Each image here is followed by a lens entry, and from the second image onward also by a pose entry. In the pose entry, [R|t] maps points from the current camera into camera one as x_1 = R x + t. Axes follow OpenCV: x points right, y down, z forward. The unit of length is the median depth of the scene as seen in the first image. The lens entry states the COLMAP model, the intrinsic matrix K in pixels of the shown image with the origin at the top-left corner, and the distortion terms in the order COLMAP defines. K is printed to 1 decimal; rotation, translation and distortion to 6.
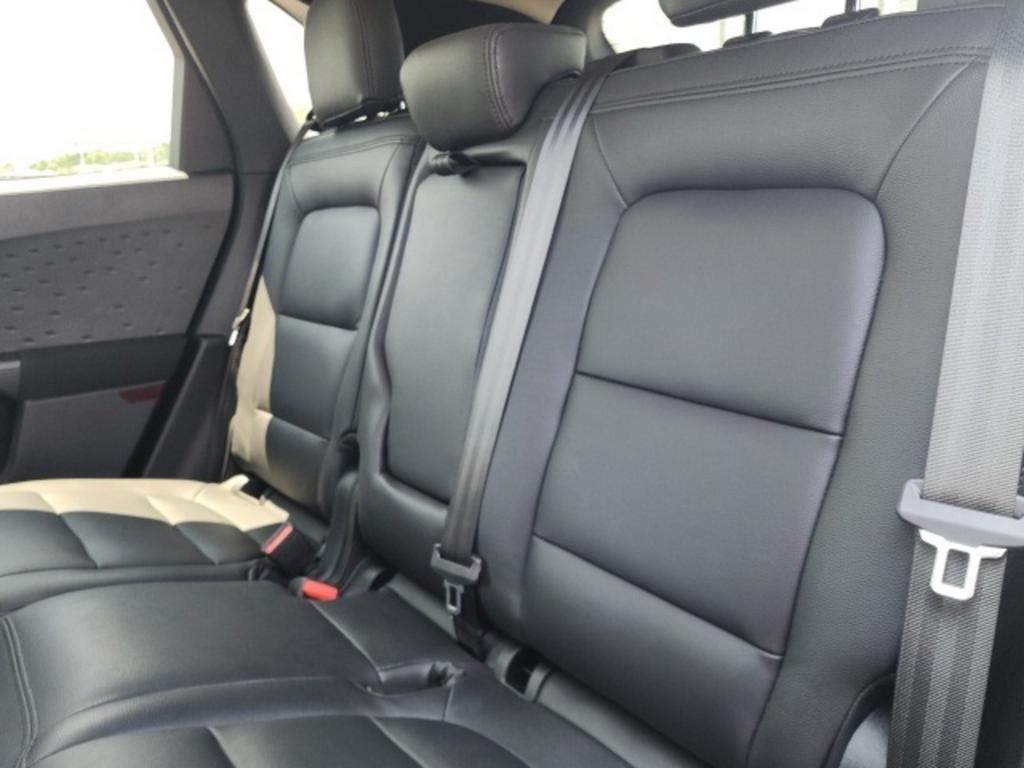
lens RADIAL K [[885.7, 0, 511.5], [0, 885.7, 360.2], [0, 0, 1]] dist [0.058373, -0.003010]
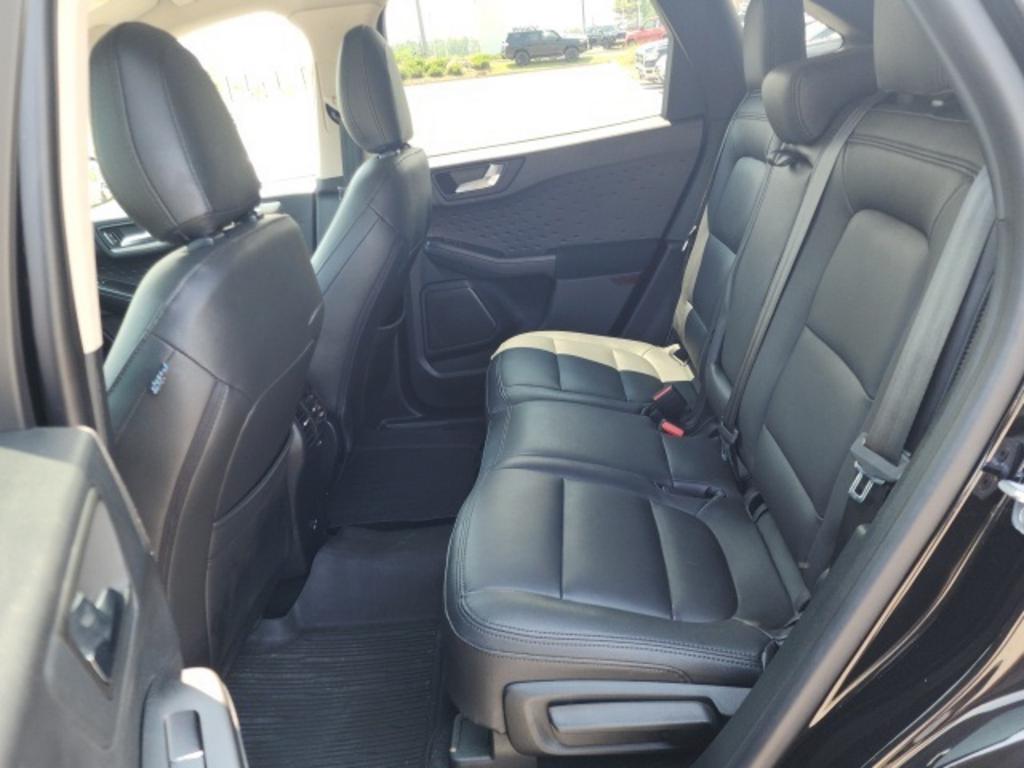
lens RADIAL K [[885.7, 0, 511.5], [0, 885.7, 360.2], [0, 0, 1]] dist [0.058373, -0.003010]
pose [[0.782523, 0.158243, -0.602177, 0.382710], [-0.040702, 0.978096, 0.204137, -0.136881], [0.621290, -0.135232, 0.771823, -0.305352]]
